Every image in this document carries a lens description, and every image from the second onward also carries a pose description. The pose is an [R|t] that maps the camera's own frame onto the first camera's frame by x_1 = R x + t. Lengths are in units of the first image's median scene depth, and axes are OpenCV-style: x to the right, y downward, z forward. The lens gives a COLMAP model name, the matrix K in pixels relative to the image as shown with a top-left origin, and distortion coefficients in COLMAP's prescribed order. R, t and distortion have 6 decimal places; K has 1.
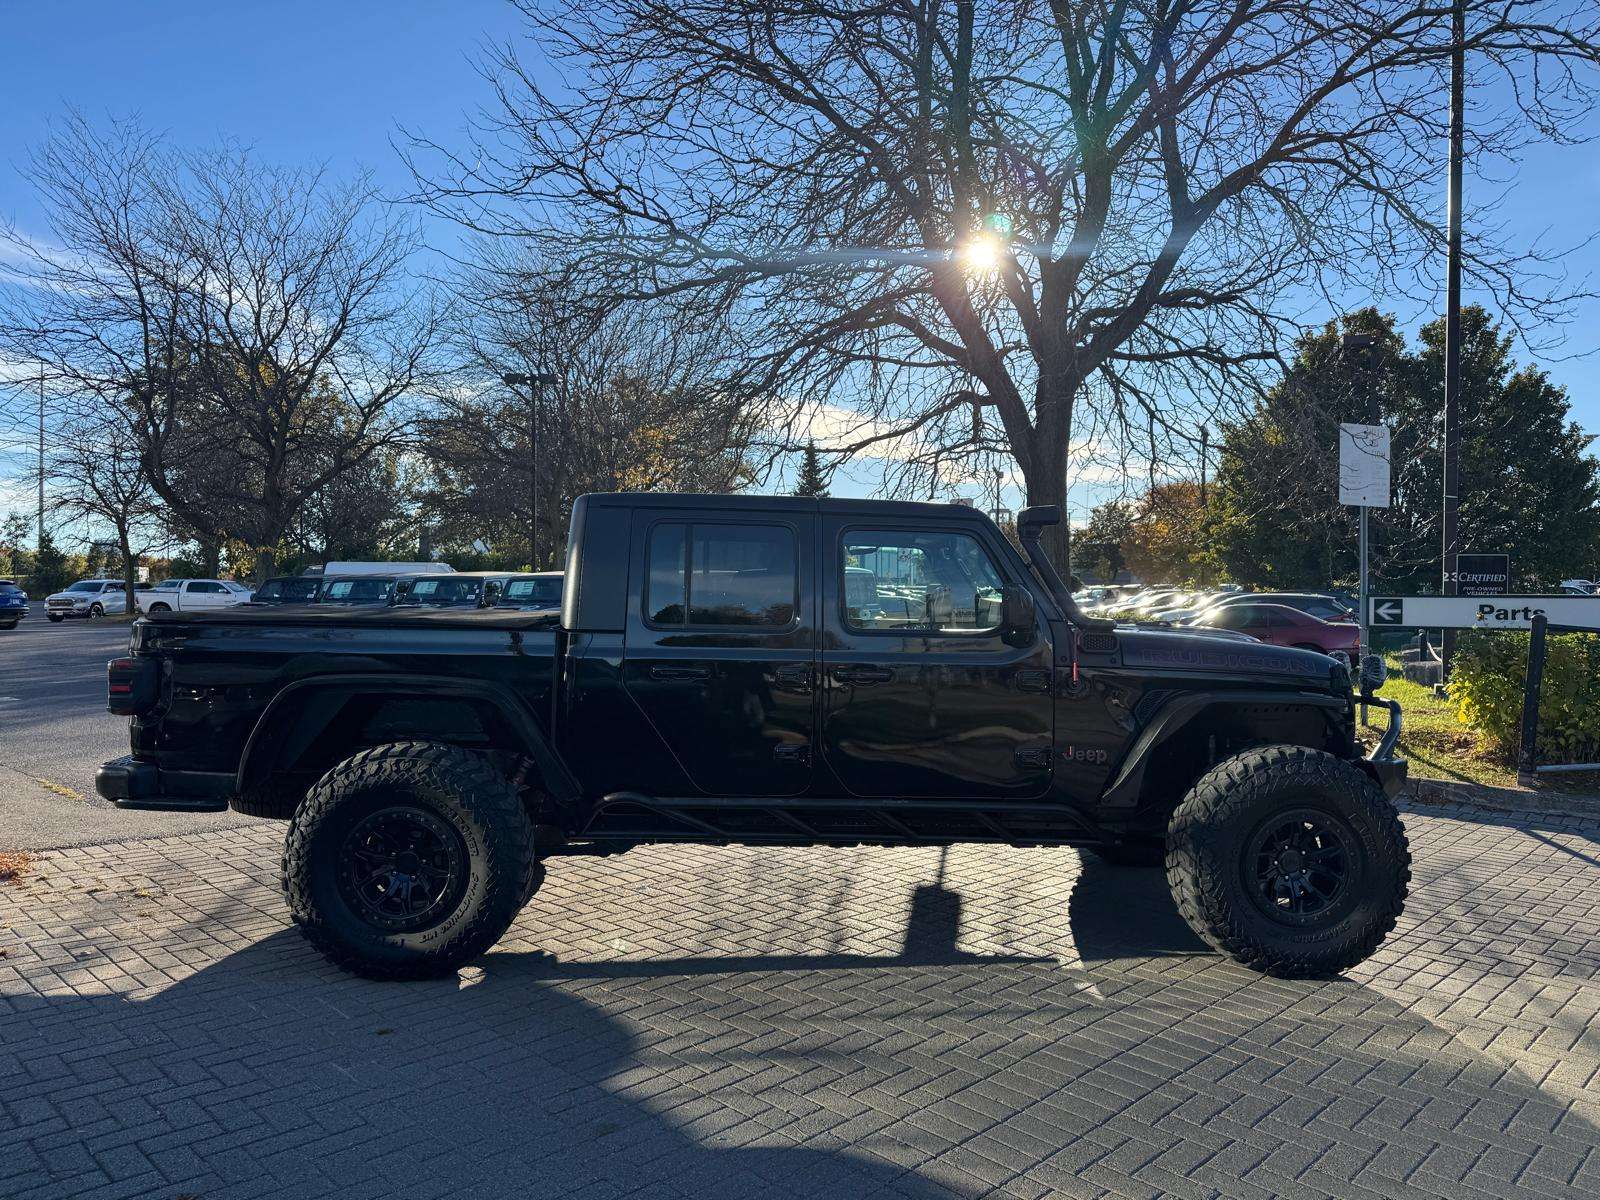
lens RADIAL K [[1140.9, 0, 809.2], [0, 1140.9, 592.9], [0, 0, 1]] dist [0.024164, -0.033797]
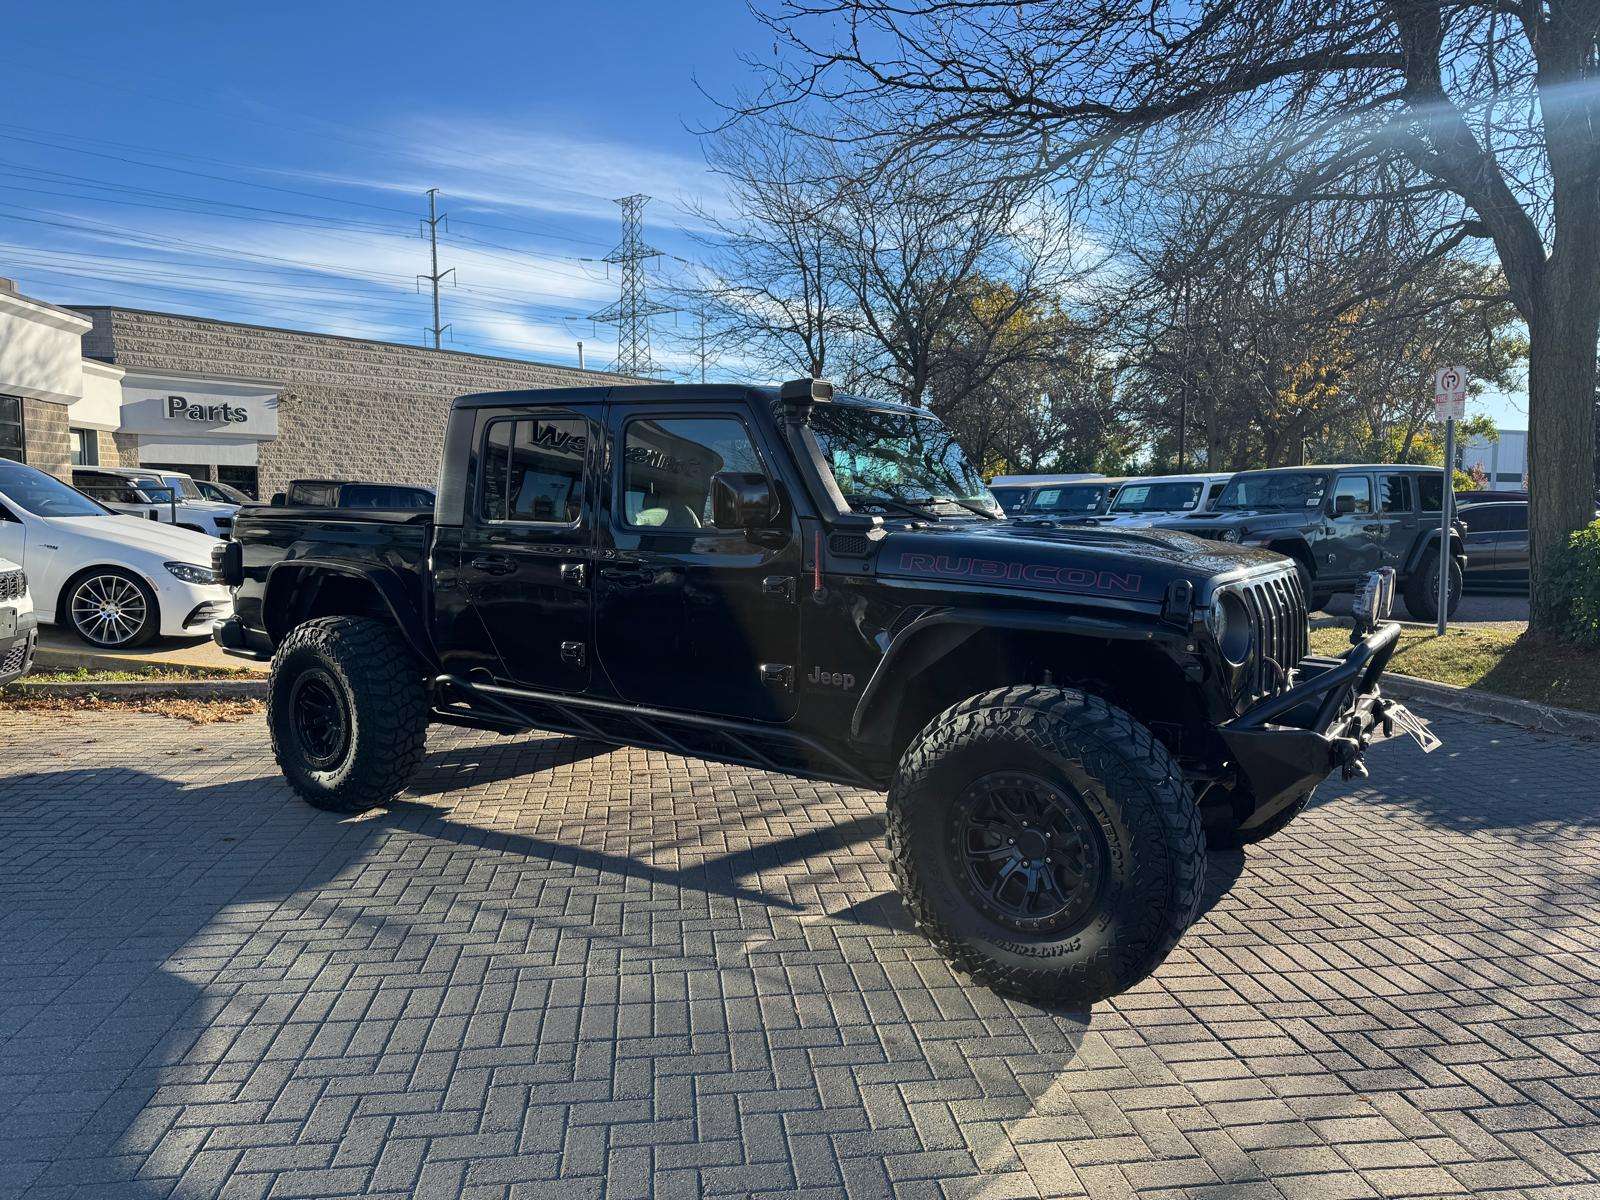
lens RADIAL K [[1140.9, 0, 807.6], [0, 1140.9, 589.6], [0, 0, 1]] dist [0.024164, -0.033797]
pose [[0.781286, 0.034314, -0.623230, 0.756167], [0.012549, 0.997422, 0.070649, 0.019619], [0.624048, -0.063018, 0.778841, 0.351543]]
